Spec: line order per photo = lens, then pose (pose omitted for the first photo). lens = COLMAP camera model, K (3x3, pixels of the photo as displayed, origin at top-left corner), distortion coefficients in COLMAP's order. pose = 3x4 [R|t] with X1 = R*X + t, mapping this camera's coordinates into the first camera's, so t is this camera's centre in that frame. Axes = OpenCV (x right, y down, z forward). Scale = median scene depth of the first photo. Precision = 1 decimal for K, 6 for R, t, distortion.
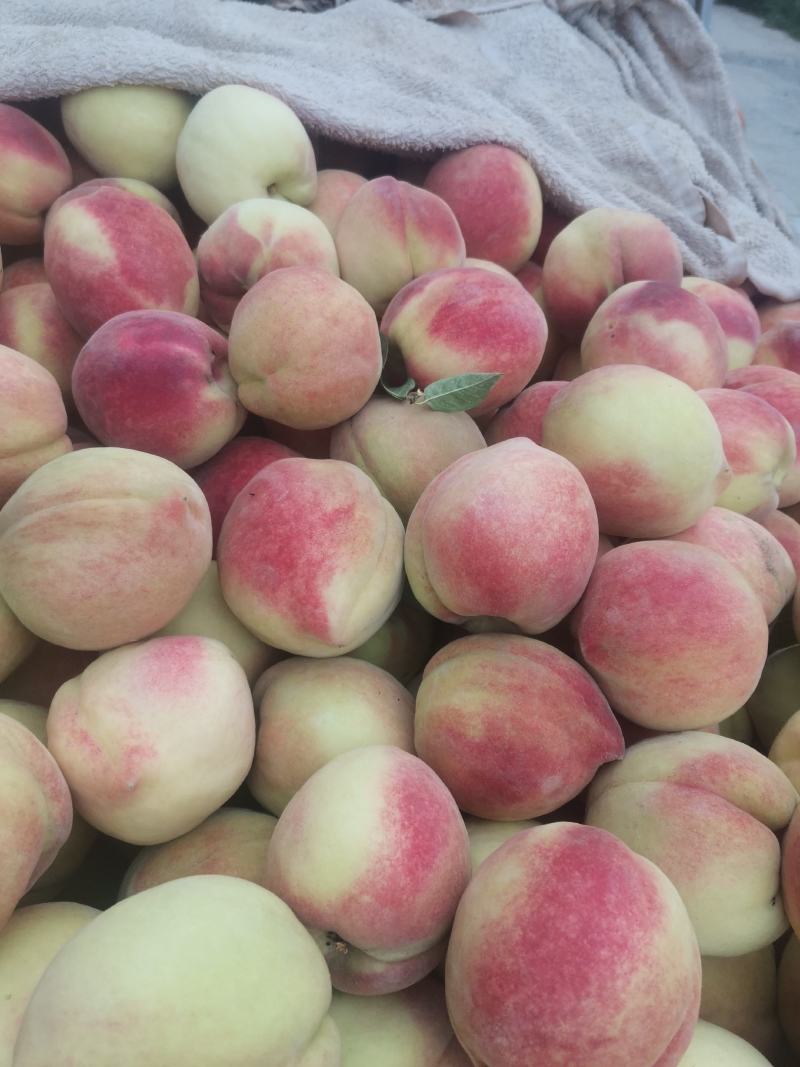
lens RADIAL K [[832.2, 0, 399.9], [0, 832.2, 552.0], [0, 0, 1]] dist [0.108661, -0.168296]
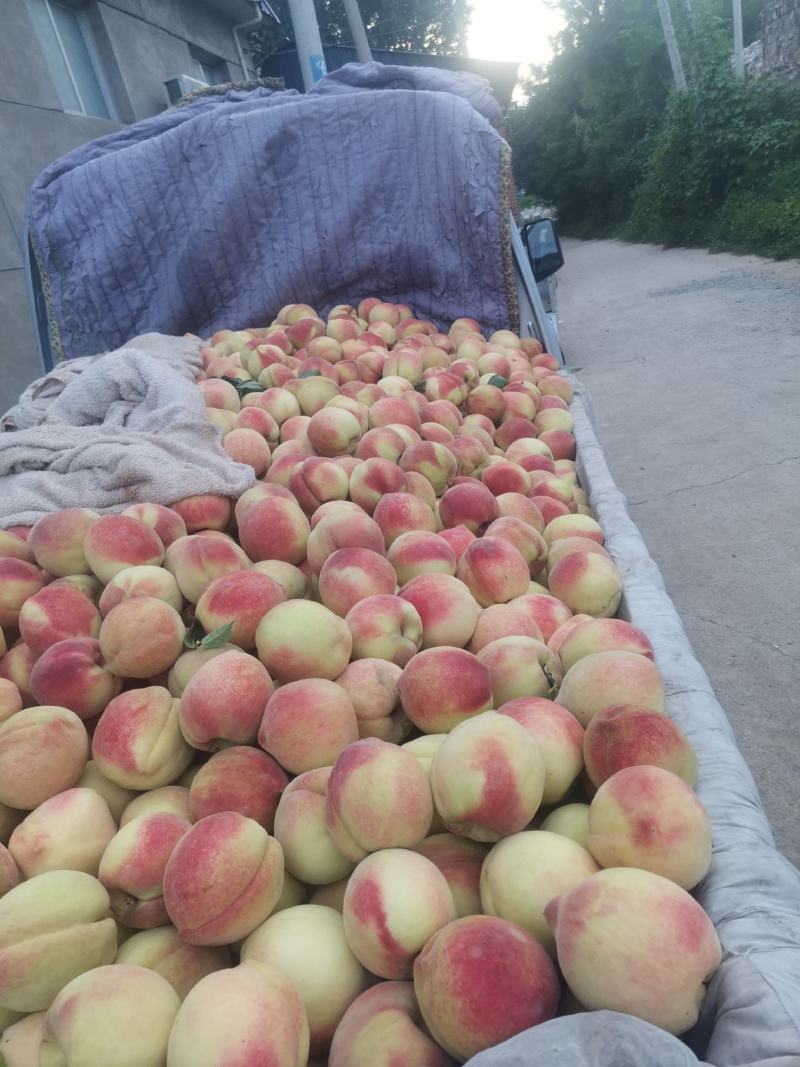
lens RADIAL K [[832.2, 0, 399.9], [0, 832.2, 552.0], [0, 0, 1]] dist [0.108661, -0.168296]
pose [[0.955476, -0.278019, -0.098848, 0.852544], [0.233366, 0.917016, -0.323454, 0.418312], [0.180571, 0.285984, 0.941067, -0.940895]]
